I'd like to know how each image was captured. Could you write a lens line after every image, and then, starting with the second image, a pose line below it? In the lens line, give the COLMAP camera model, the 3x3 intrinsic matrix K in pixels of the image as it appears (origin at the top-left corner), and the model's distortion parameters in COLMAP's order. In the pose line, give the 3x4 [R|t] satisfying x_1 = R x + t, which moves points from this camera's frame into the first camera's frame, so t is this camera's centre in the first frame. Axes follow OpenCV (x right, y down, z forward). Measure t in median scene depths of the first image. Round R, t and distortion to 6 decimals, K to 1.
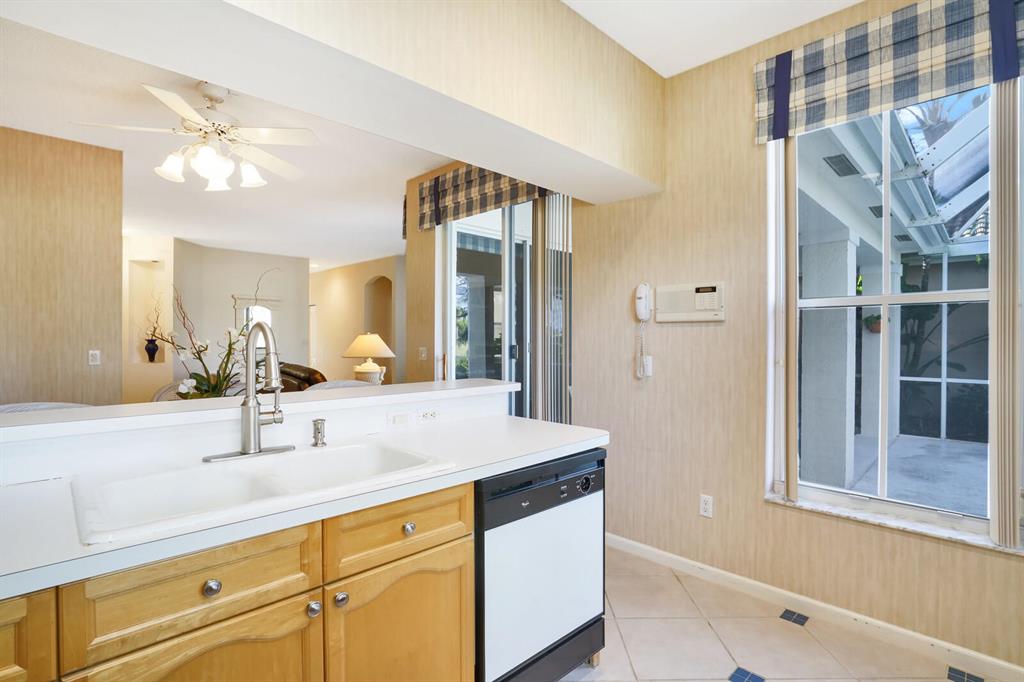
lens RADIAL K [[493.1, 0, 509.2], [0, 493.1, 339.4], [0, 0, 1]] dist [-0.016472, 0.000776]
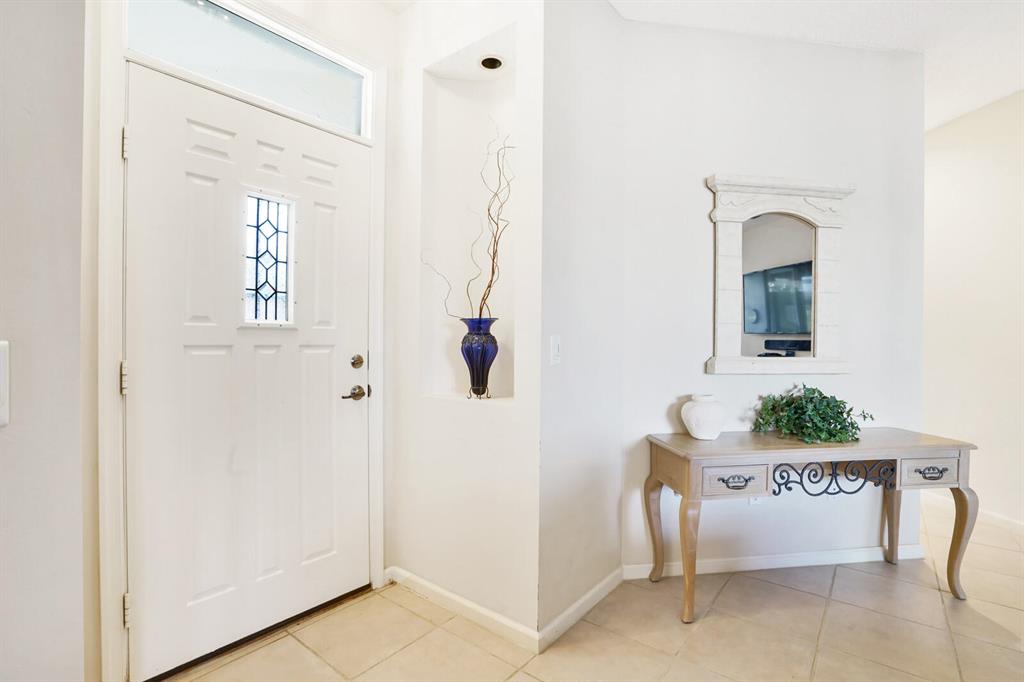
lens RADIAL K [[483.7, 0, 510.6], [0, 483.7, 339.3], [0, 0, 1]] dist [-0.058589, 0.024354]
pose [[0.782286, 0.005316, -0.622897, -3.145280], [-0.006421, 0.999979, 0.000470, 0.072560], [0.622886, 0.003631, 0.782304, 4.613633]]
